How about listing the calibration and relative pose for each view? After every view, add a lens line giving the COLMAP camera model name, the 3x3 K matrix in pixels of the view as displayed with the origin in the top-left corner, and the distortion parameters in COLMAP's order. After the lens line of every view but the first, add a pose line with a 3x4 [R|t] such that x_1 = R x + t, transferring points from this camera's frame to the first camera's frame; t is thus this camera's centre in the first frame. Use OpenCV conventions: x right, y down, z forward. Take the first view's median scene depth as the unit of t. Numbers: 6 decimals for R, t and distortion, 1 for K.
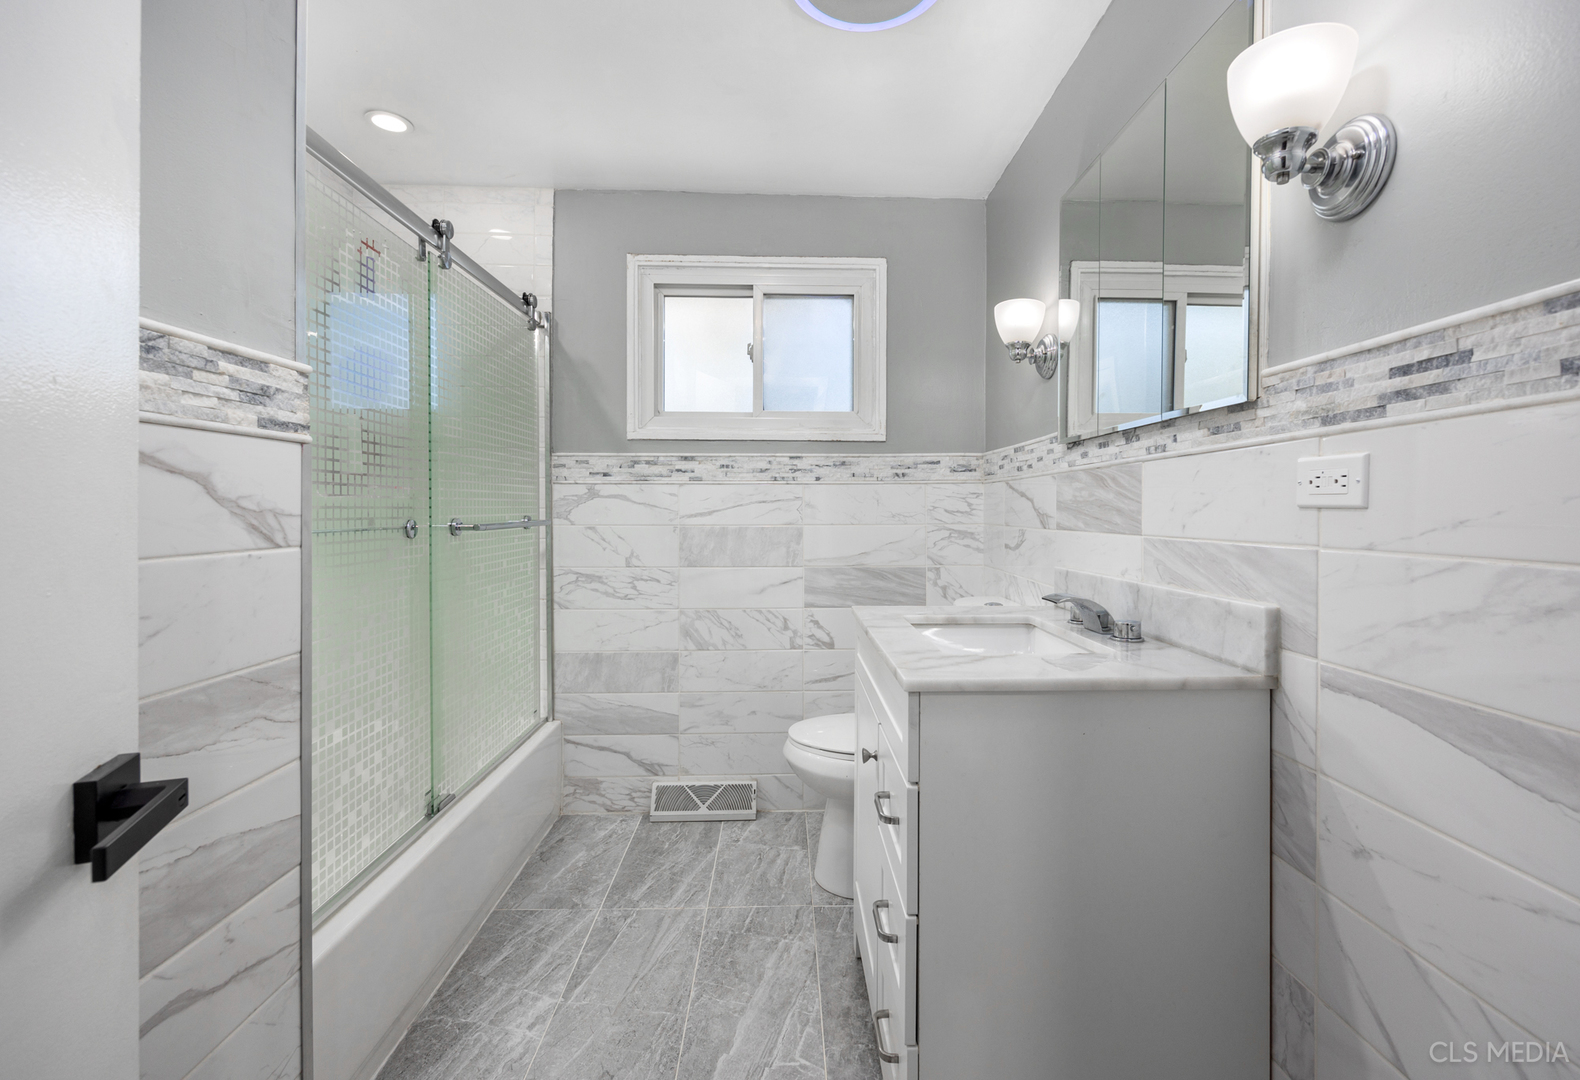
lens RADIAL K [[697.8, 0, 789.2], [0, 697.8, 528.5], [0, 0, 1]] dist [-0.002563, -0.000029]
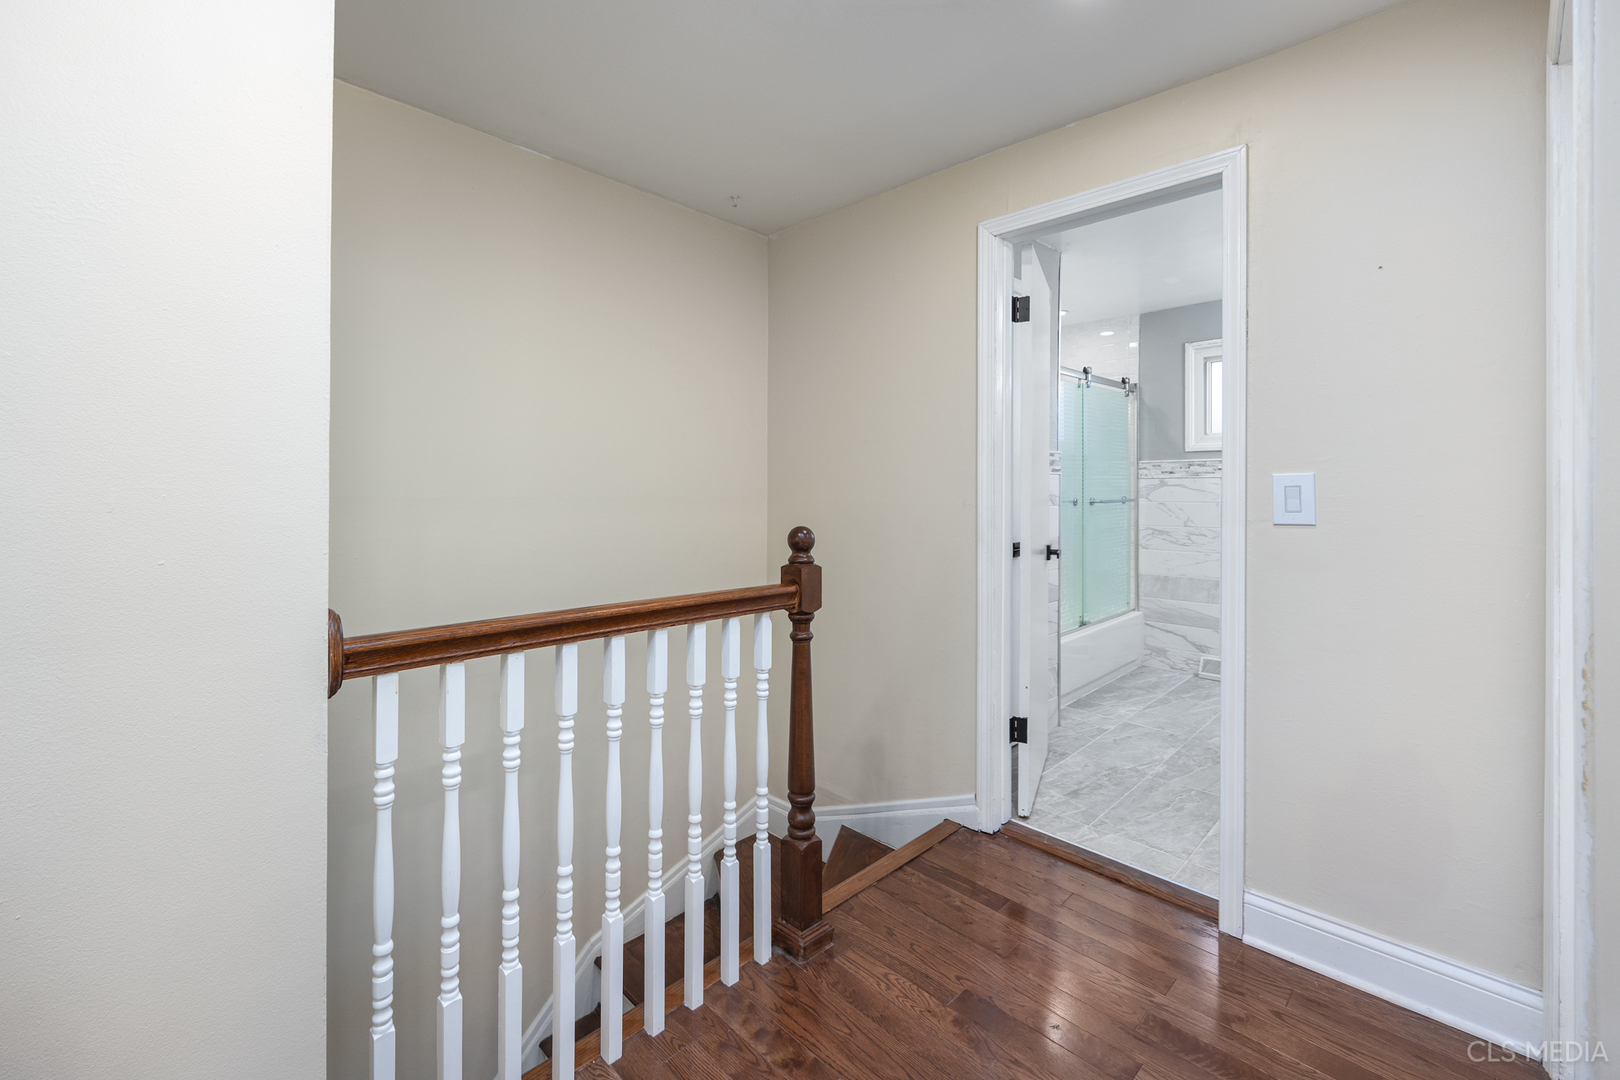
lens RADIAL K [[654.1, 0, 807.4], [0, 654.1, 491.5], [0, 0, 1]] dist [-0.001296, -0.000099]
pose [[0.699664, -0.002382, -0.714468, 0.264271], [-0.014191, 0.999751, -0.017229, 0.010002], [0.714331, 0.022194, 0.699456, -0.777578]]
